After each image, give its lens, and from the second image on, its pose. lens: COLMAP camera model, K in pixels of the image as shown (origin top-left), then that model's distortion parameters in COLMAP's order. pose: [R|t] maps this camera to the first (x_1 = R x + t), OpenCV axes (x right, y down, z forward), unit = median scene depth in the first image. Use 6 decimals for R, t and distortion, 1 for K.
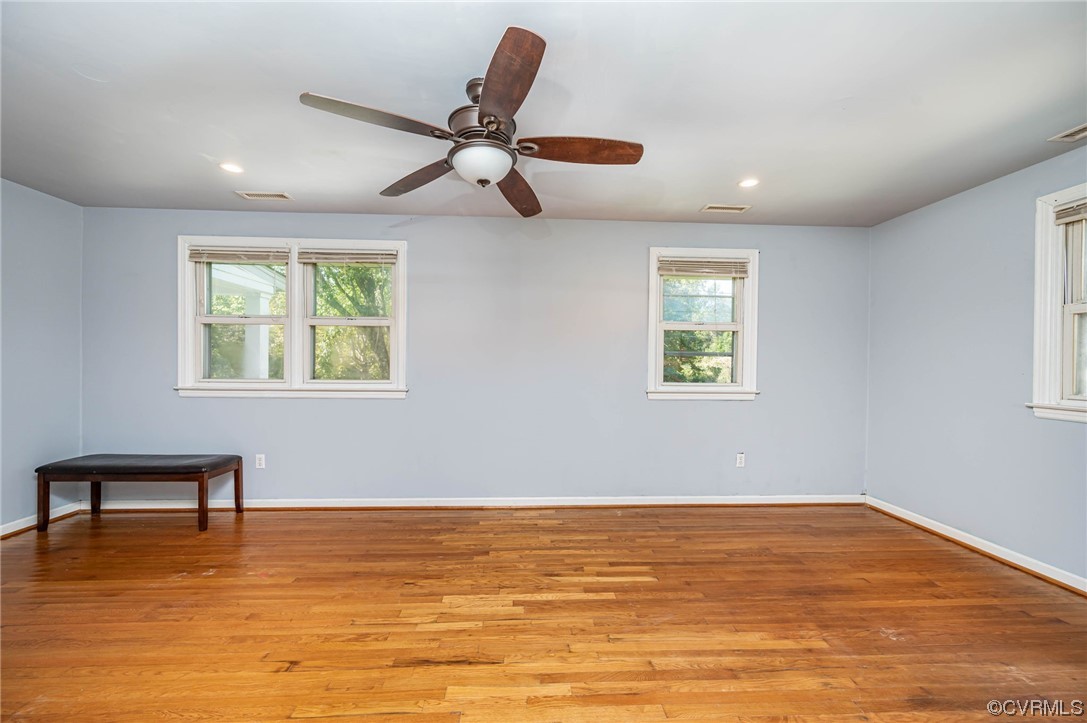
lens RADIAL K [[427.6, 0, 543.5], [0, 427.6, 358.4], [0, 0, 1]] dist [0.001097, -0.000026]
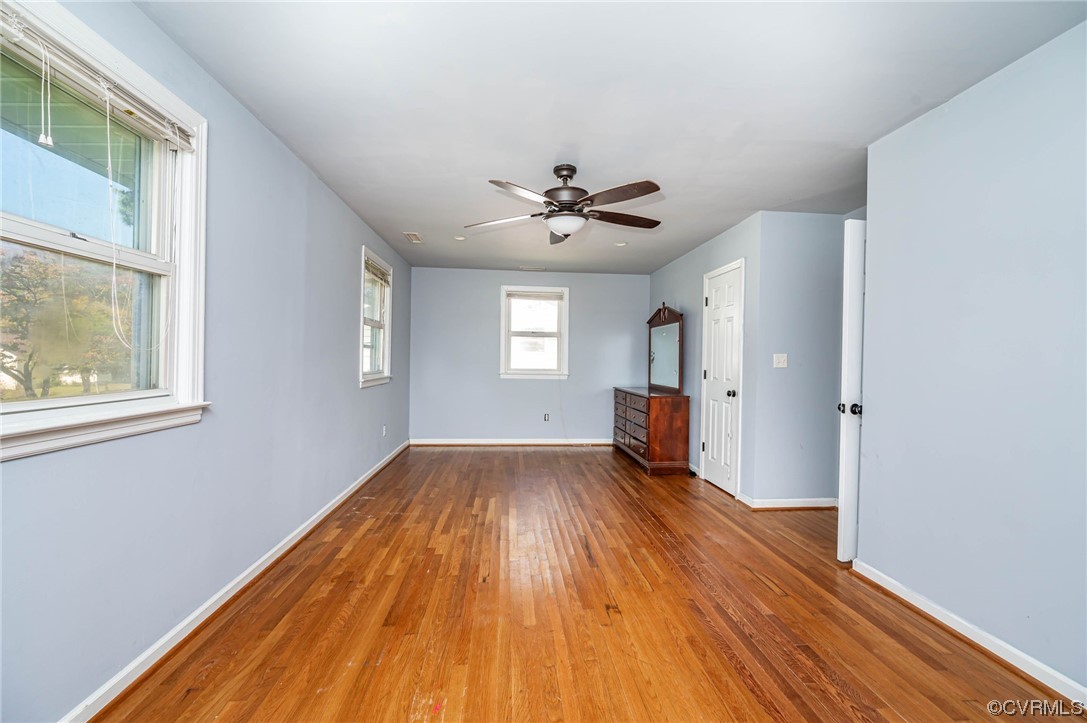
lens RADIAL K [[427.6, 0, 542.4], [0, 427.6, 363.0], [0, 0, 1]] dist [0.001097, -0.000026]
pose [[-0.029716, -0.017889, 0.999398, -1.284556], [-0.024768, 0.999546, 0.017155, 0.003556], [-0.999251, -0.024243, -0.030146, 0.897582]]
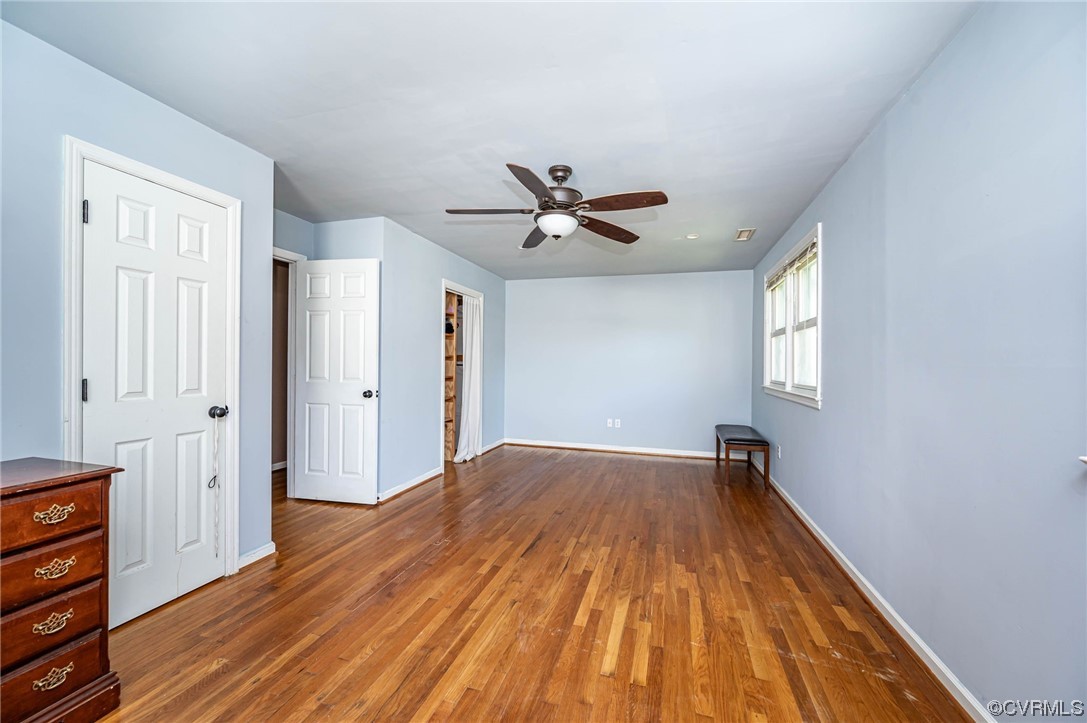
lens RADIAL K [[427.6, 0, 542.8], [0, 427.6, 363.4], [0, 0, 1]] dist [0.001097, -0.000026]
pose [[-0.332760, -0.013976, -0.942908, 0.969177], [-0.006105, 0.999901, -0.012667, 0.025082], [0.942992, 0.001542, -0.332813, 1.151147]]
